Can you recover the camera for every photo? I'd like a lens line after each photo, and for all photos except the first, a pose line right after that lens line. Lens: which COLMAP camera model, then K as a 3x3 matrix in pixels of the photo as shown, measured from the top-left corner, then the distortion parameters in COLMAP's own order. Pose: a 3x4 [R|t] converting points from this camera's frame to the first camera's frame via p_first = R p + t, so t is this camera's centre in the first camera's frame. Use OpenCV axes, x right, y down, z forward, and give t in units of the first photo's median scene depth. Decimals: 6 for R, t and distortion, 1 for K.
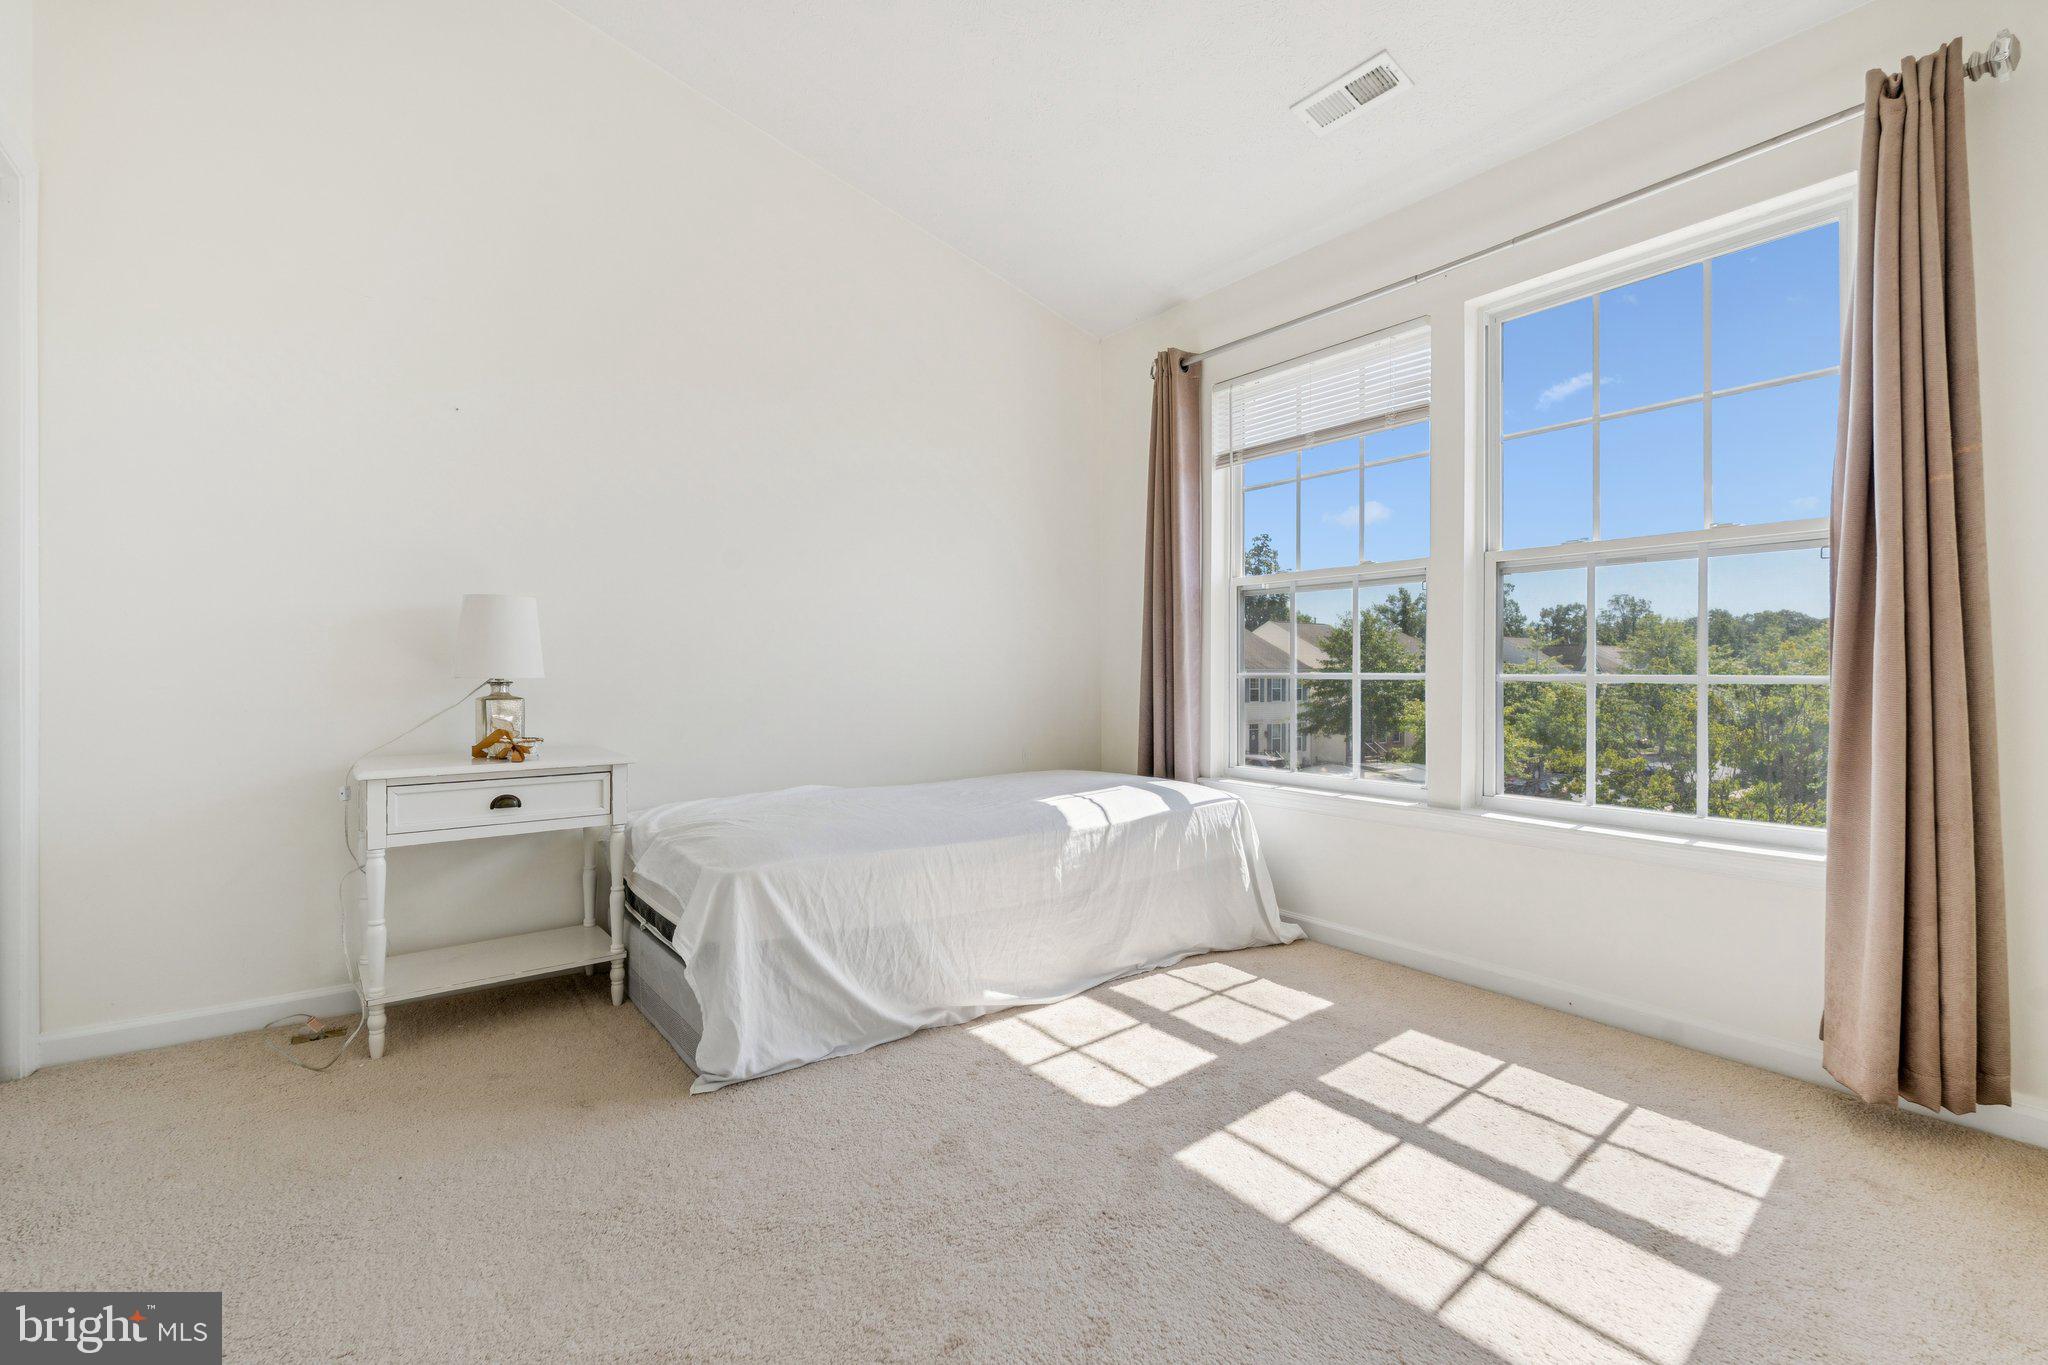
lens RADIAL K [[915.2, 0, 1010.6], [0, 915.2, 669.1], [0, 0, 1]] dist [-0.002850, 0.000768]
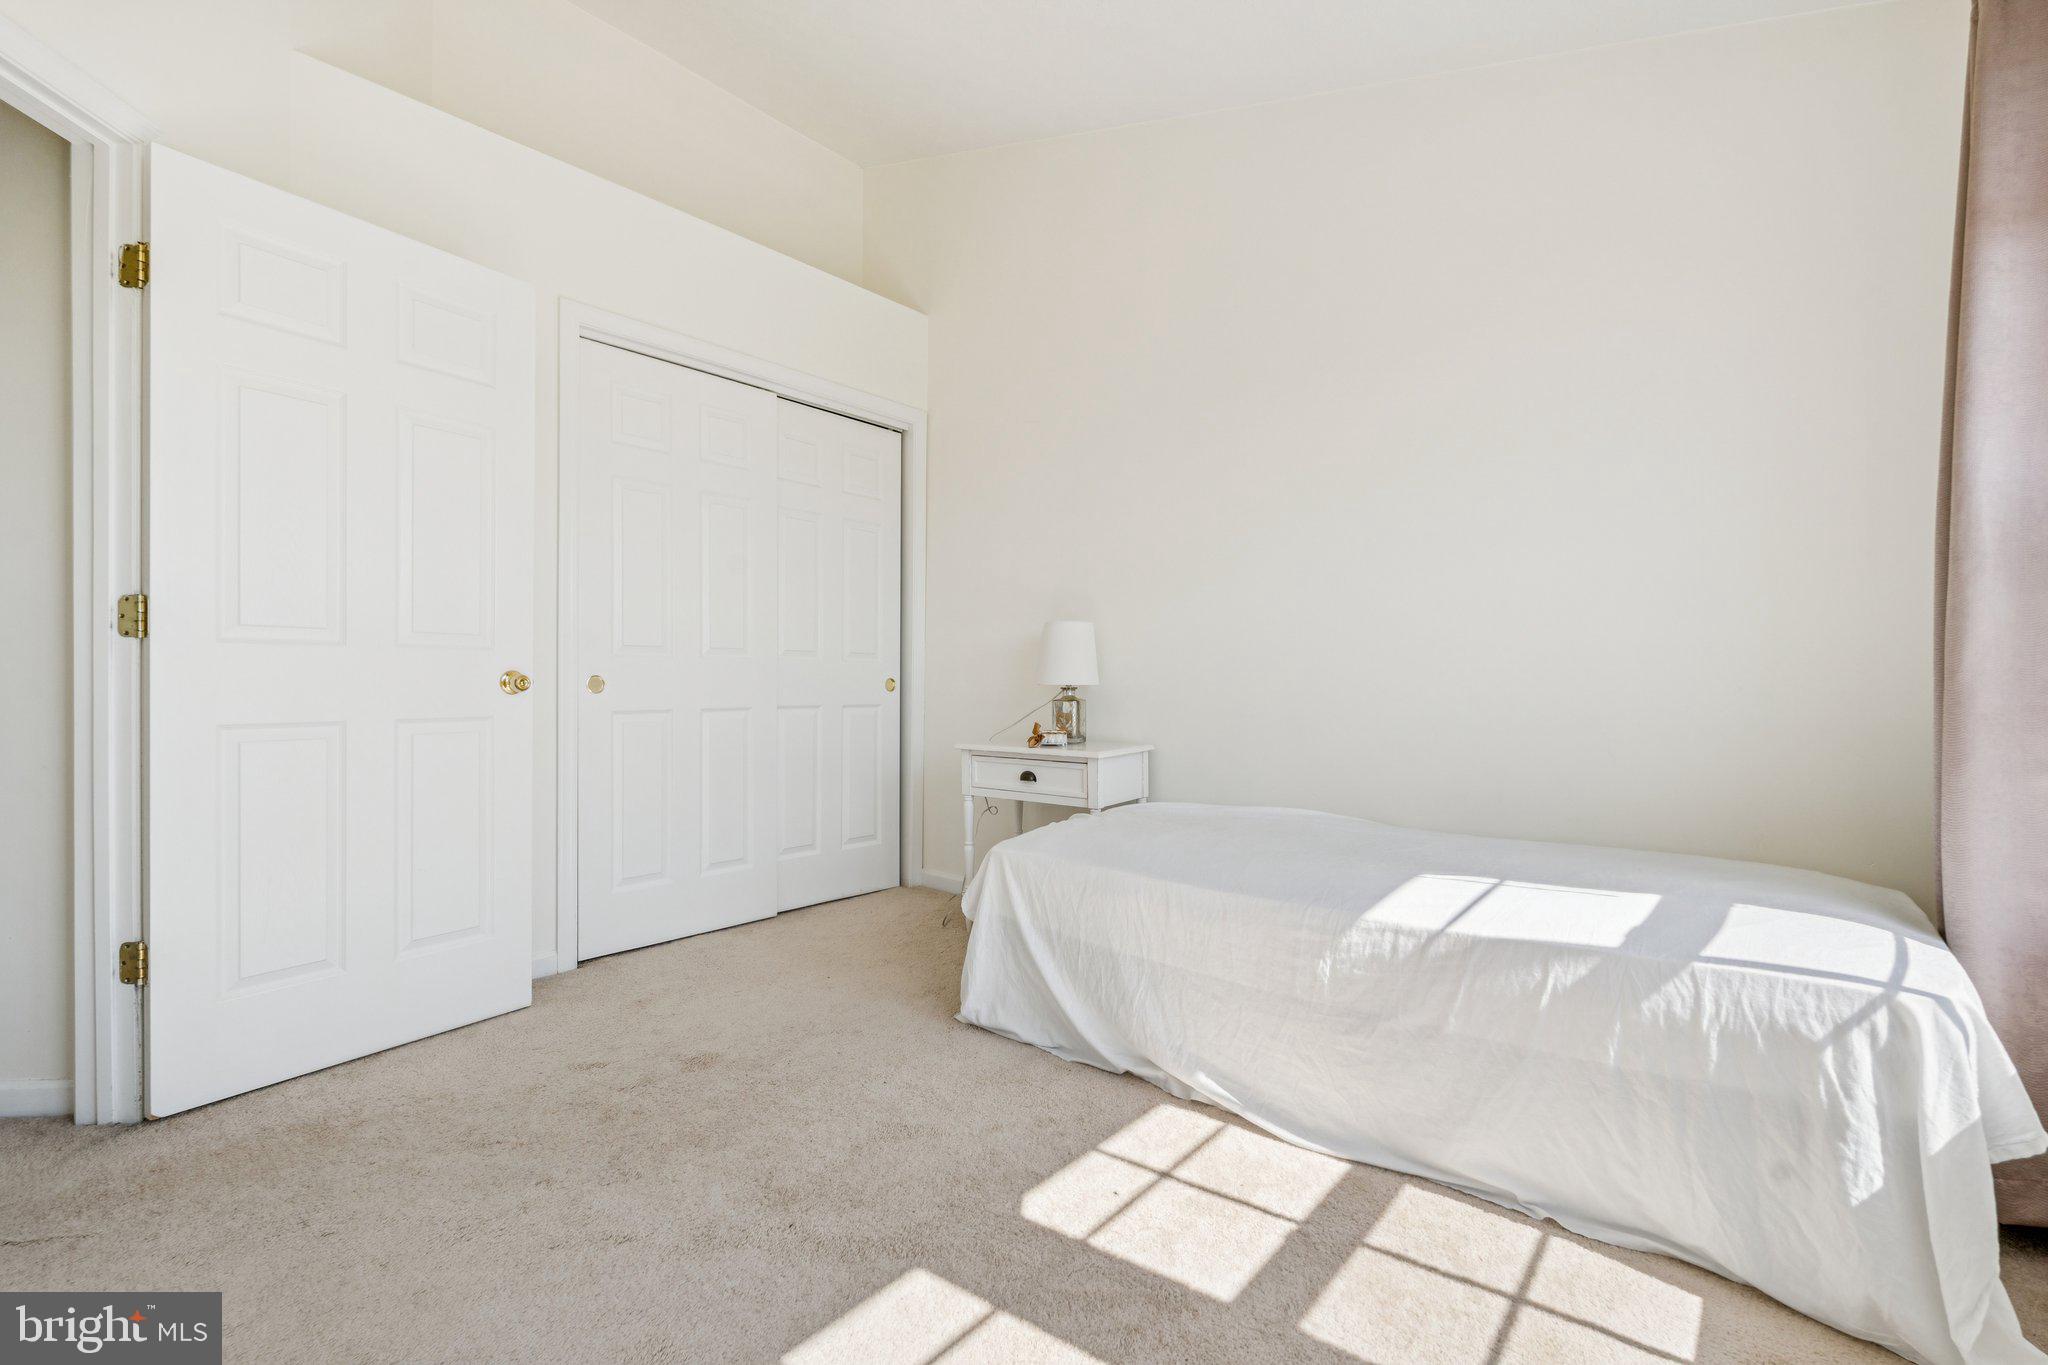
lens RADIAL K [[915.2, 0, 1019.4], [0, 915.2, 684.5], [0, 0, 1]] dist [-0.002850, 0.000768]
pose [[0.224877, 0.007130, -0.974361, 0.716378], [-0.004697, 0.999970, 0.006233, 0.001613], [0.974376, 0.003174, 0.224904, 0.648948]]
